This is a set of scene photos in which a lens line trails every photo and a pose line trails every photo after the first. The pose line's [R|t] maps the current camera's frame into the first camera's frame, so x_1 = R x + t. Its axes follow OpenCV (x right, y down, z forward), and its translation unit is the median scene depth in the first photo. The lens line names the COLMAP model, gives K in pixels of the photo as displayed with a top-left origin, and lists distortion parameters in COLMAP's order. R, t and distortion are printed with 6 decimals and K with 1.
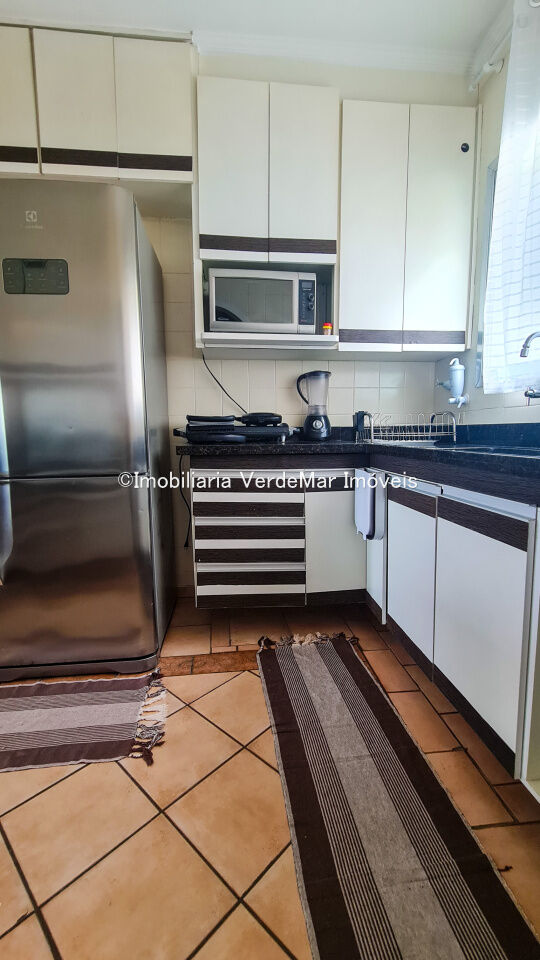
lens RADIAL K [[402.6, 0, 263.0], [0, 402.6, 482.6], [0, 0, 1]] dist [-0.000883, -0.000240]
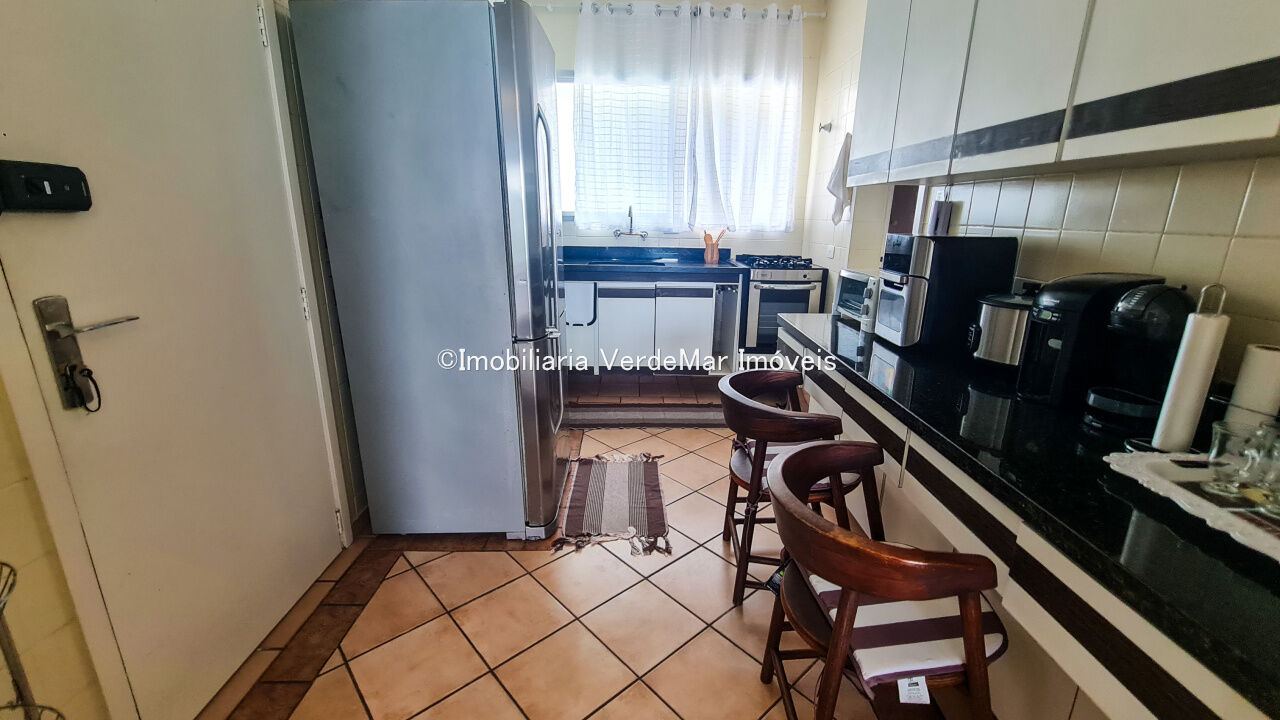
lens RADIAL K [[528.7, 0, 632.7], [0, 528.7, 363.4], [0, 0, 1]] dist [-0.000420, -0.000431]
pose [[0.097664, -0.262340, 0.960021, -1.905222], [0.111852, 0.961414, 0.251342, -0.239165], [-0.988914, 0.082833, 0.123239, 0.628467]]
